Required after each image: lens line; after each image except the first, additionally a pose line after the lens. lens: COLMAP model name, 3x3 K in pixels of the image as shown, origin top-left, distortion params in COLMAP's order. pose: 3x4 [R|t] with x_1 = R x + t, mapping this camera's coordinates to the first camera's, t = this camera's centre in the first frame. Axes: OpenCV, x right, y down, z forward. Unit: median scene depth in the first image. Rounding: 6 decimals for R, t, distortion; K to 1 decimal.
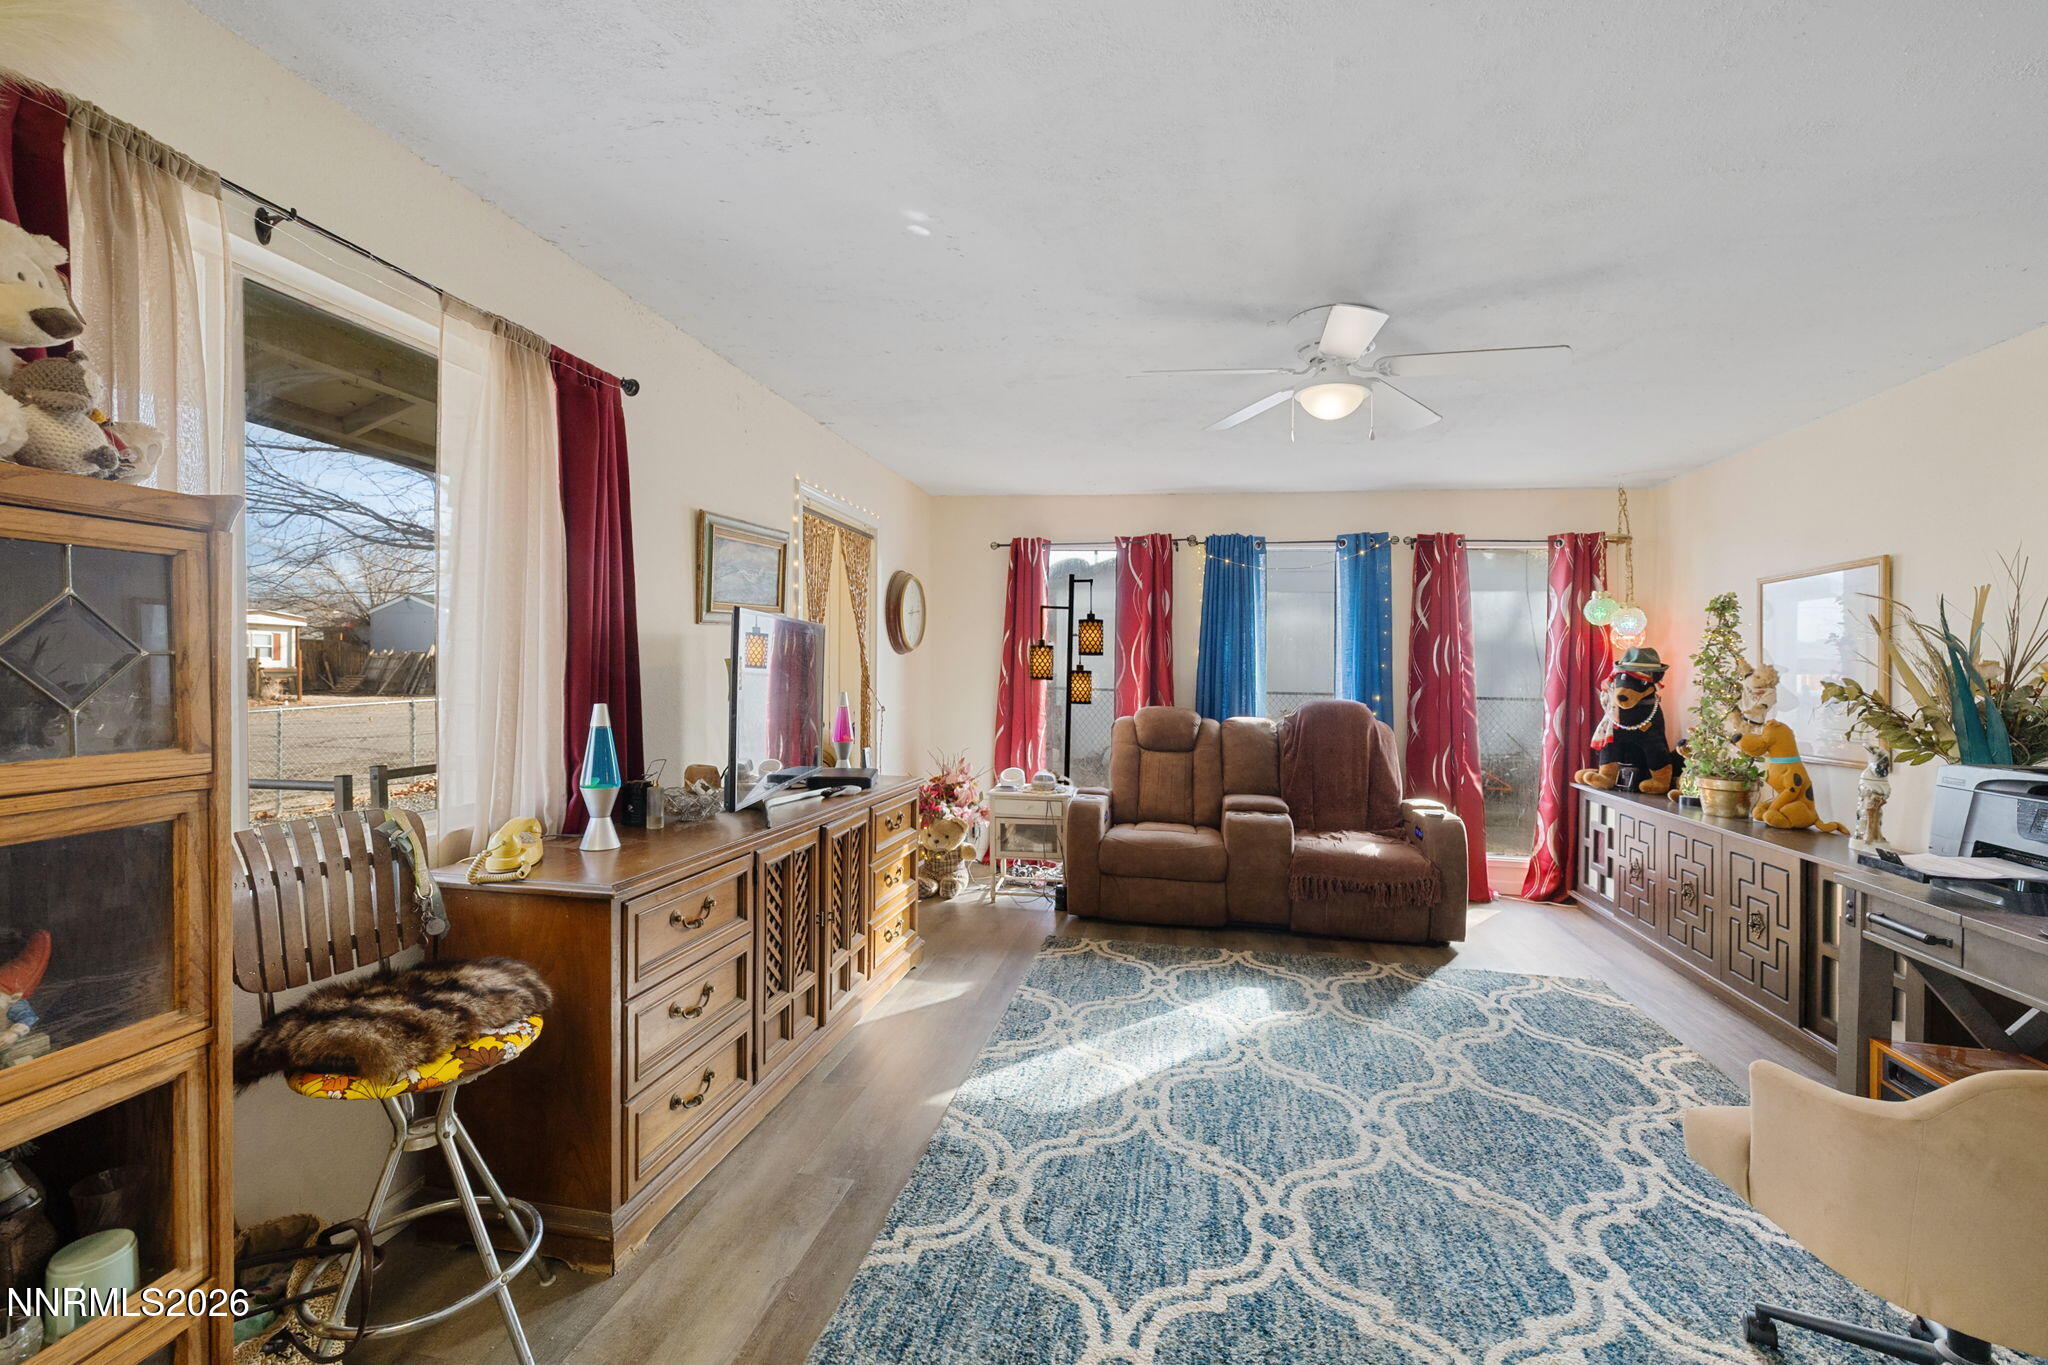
lens RADIAL K [[839.4, 0, 1041.9], [0, 839.4, 673.9], [0, 0, 1]] dist [-0.000353, -0.000053]
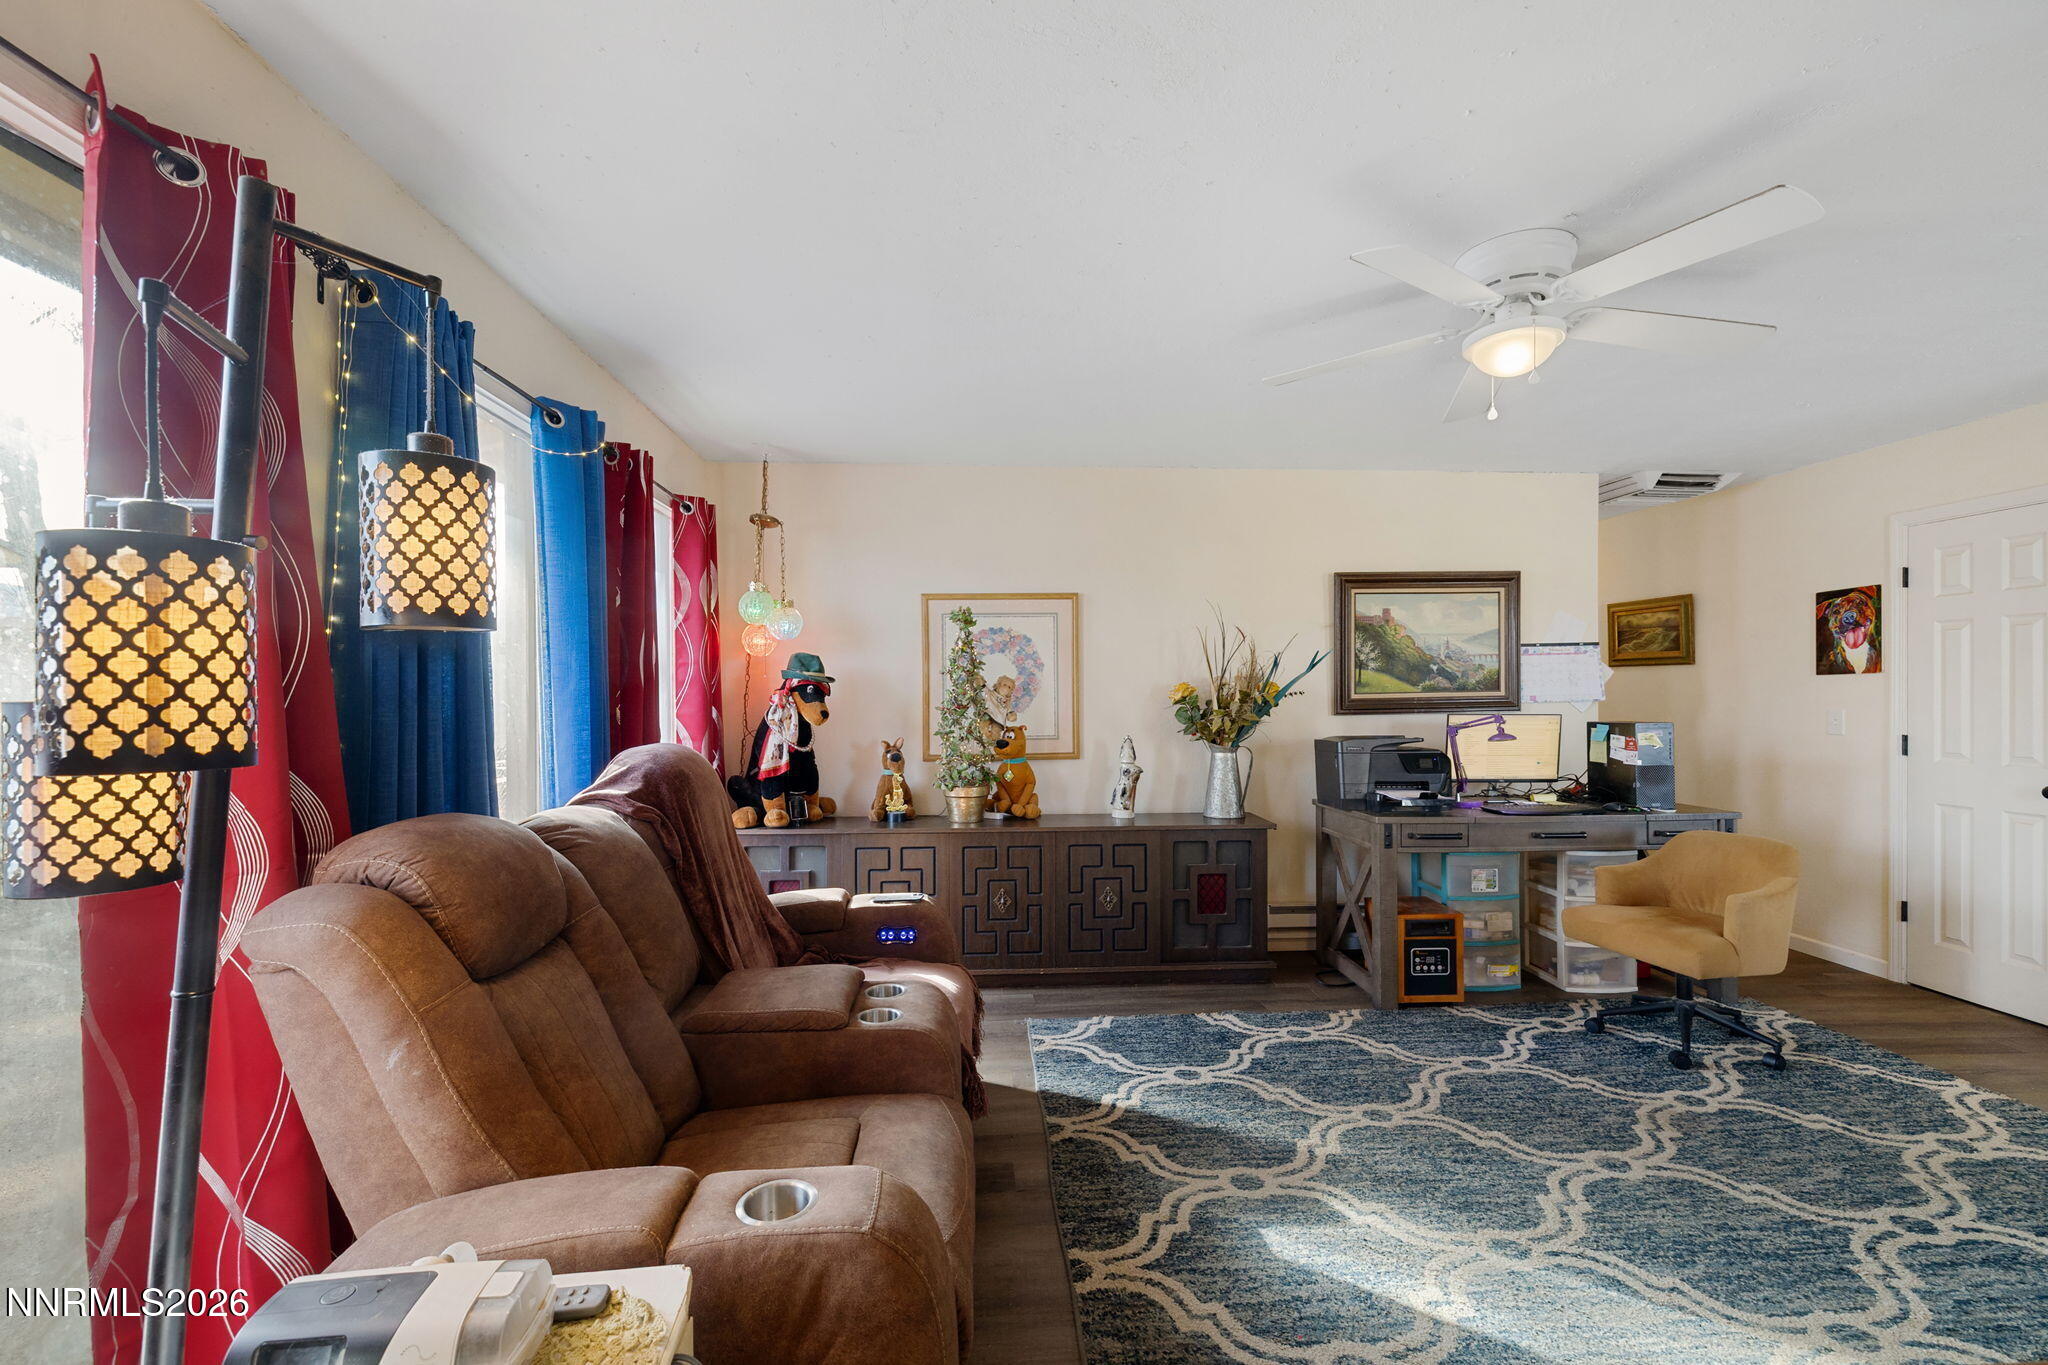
lens RADIAL K [[883.5, 0, 1018.0], [0, 883.5, 695.4], [0, 0, 1]] dist [0.002965, -0.000288]
pose [[-0.244467, -0.023354, 0.969376, -0.275615], [-0.001786, 0.999719, 0.023634, -0.014636], [-0.969656, 0.004046, -0.244440, 1.289437]]
